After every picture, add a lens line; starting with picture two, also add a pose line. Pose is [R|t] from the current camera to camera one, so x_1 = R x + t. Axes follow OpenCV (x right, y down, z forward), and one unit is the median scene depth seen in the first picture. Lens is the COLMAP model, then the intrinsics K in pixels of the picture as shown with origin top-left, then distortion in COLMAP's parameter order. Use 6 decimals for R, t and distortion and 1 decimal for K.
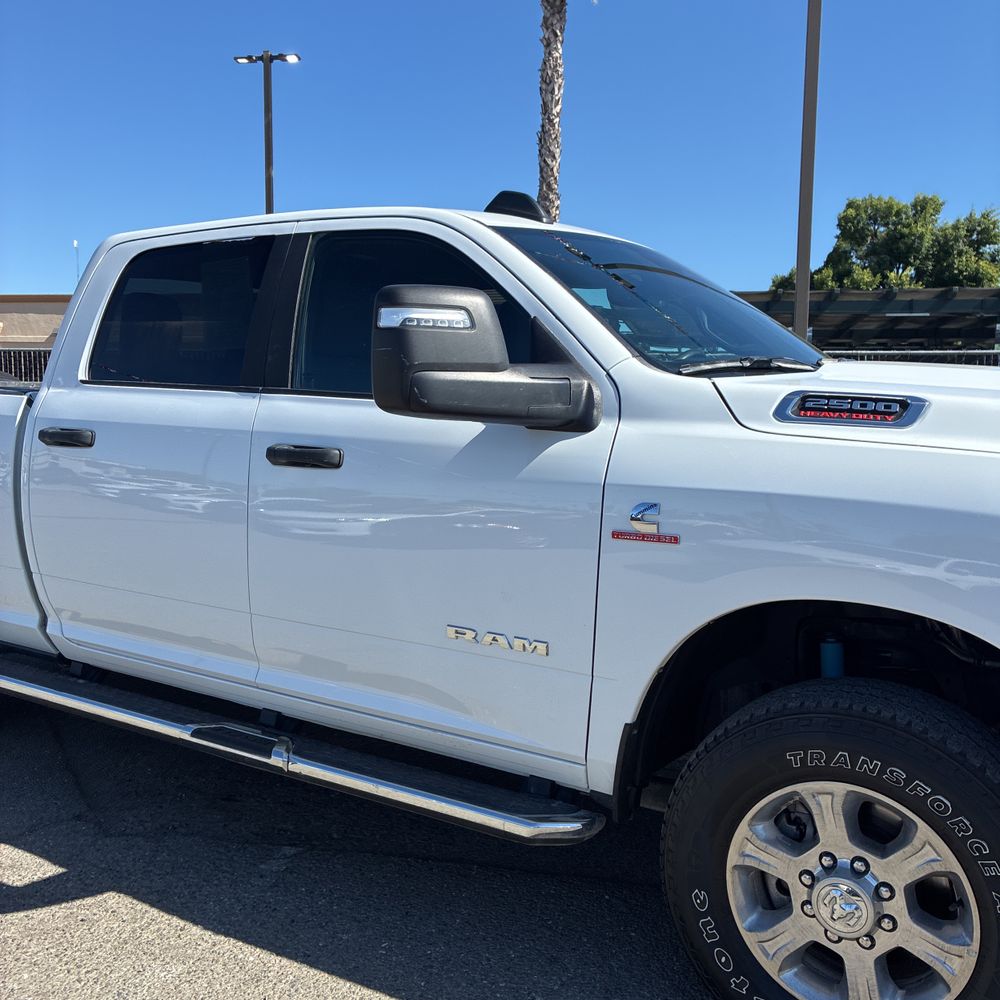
lens RADIAL K [[1015.9, 0, 503.1], [0, 1015.9, 496.5], [0, 0, 1]] dist [0.027748, 0.000000]
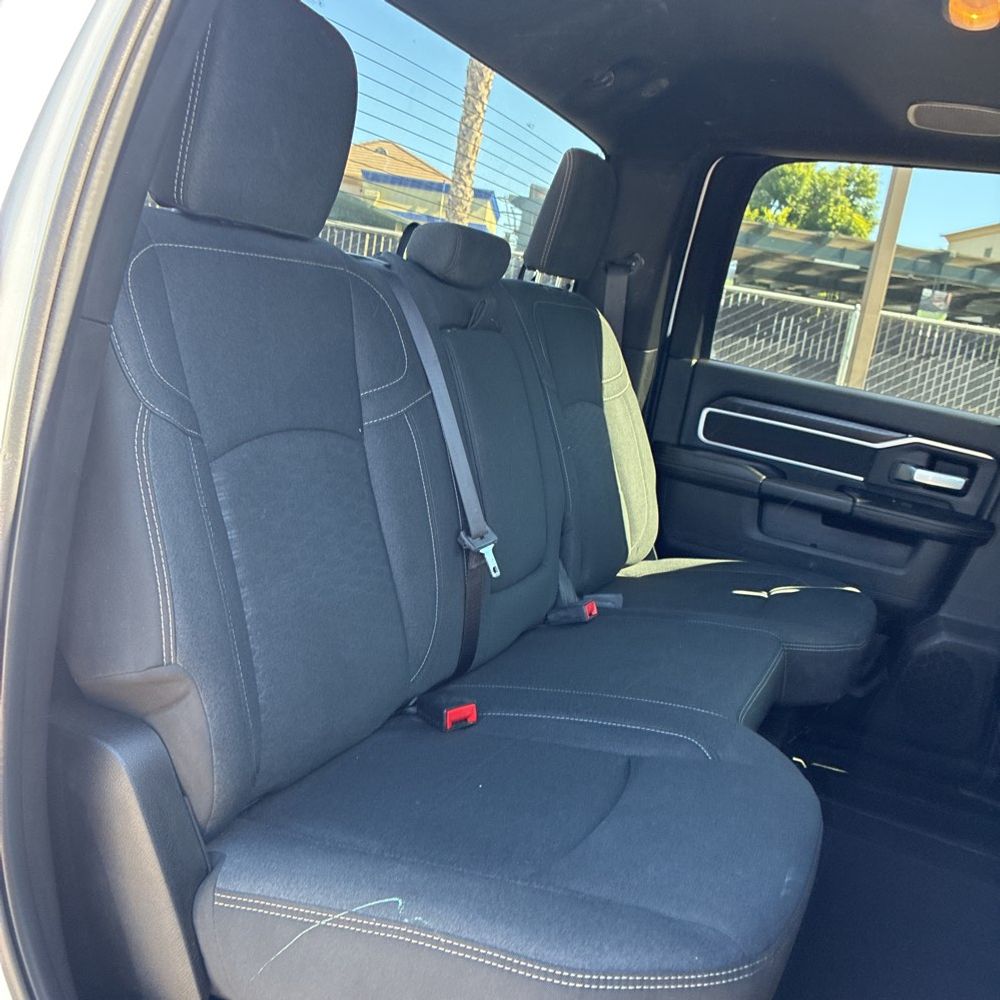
lens RADIAL K [[1015.9, 0, 486.0], [0, 1015.9, 494.4], [0, 0, 1]] dist [0.027748, 0.000000]
pose [[0.977804, 0.117566, 0.173430, -0.409208], [-0.135598, 0.986098, 0.096043, -0.138077], [-0.159728, -0.117428, 0.980152, 0.948980]]
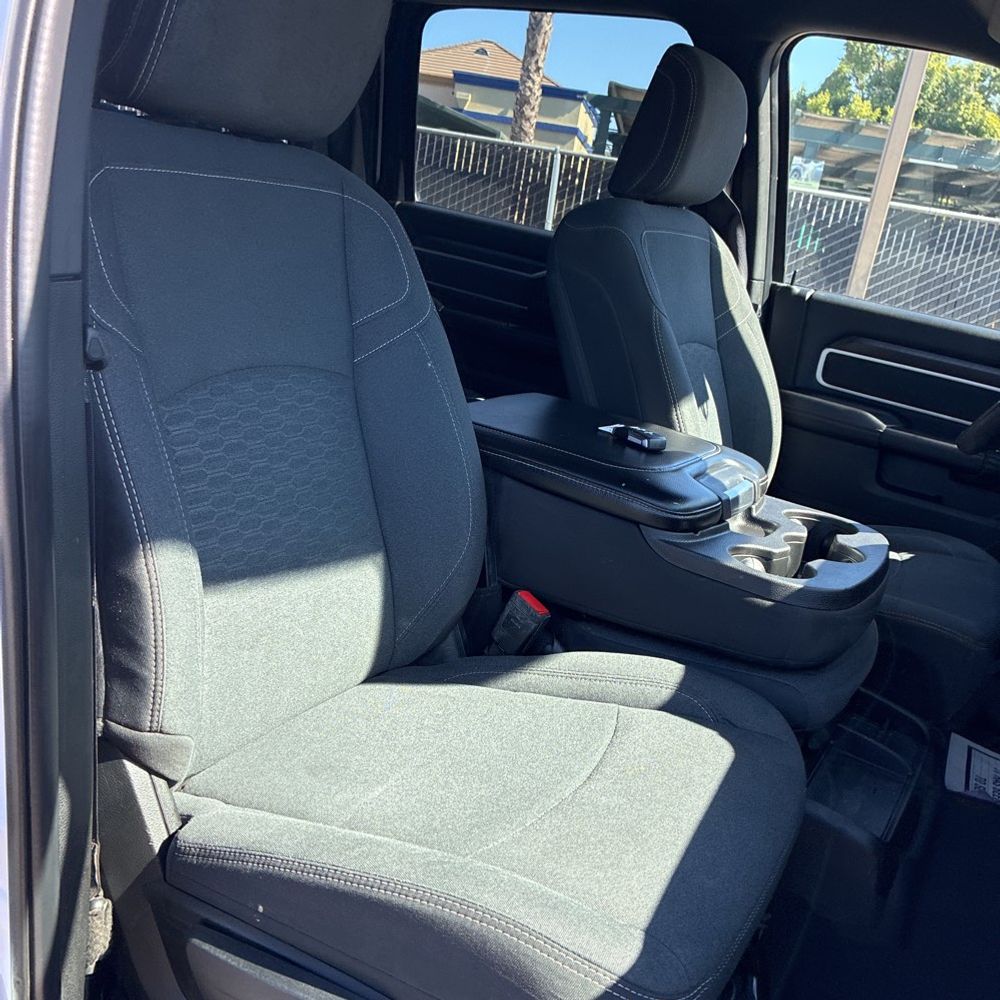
lens RADIAL K [[1015.9, 0, 492.2], [0, 1015.9, 513.1], [0, 0, 1]] dist [0.027748, 0.000000]
pose [[0.988138, 0.128135, 0.084646, -0.112443], [-0.143195, 0.967934, 0.206393, -0.121450], [-0.055486, -0.216066, 0.974801, 0.805166]]
